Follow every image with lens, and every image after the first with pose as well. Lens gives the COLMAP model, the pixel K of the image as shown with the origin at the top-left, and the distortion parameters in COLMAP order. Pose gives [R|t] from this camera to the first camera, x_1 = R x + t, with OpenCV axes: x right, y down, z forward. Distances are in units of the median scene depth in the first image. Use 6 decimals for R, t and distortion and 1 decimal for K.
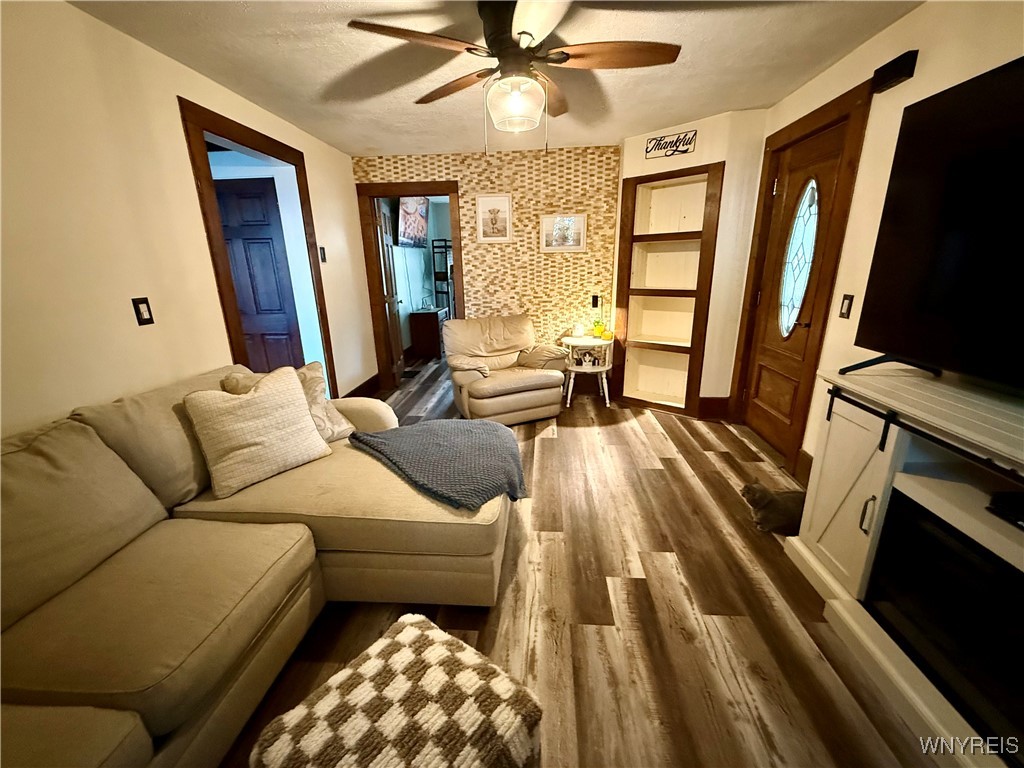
lens RADIAL K [[411.0, 0, 511.2], [0, 411.0, 382.8], [0, 0, 1]] dist [-0.004174, 0.000498]
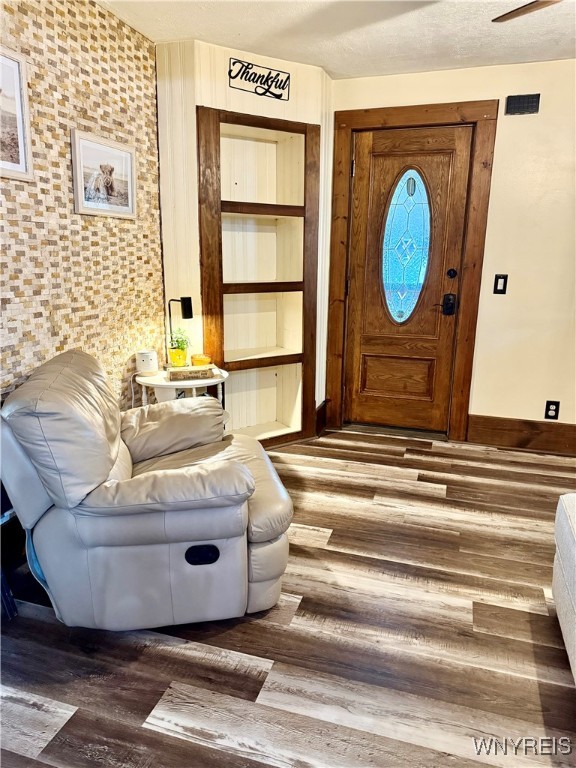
lens RADIAL K [[539.7, 0, 288.0], [0, 539.7, 386.3], [0, 0, 1]] dist [0.032644, -0.035712]
pose [[0.224427, -0.207795, 0.952079, -0.519963], [0.258983, 0.954585, 0.147293, -0.168712], [-0.939447, 0.213516, 0.268050, 0.694409]]
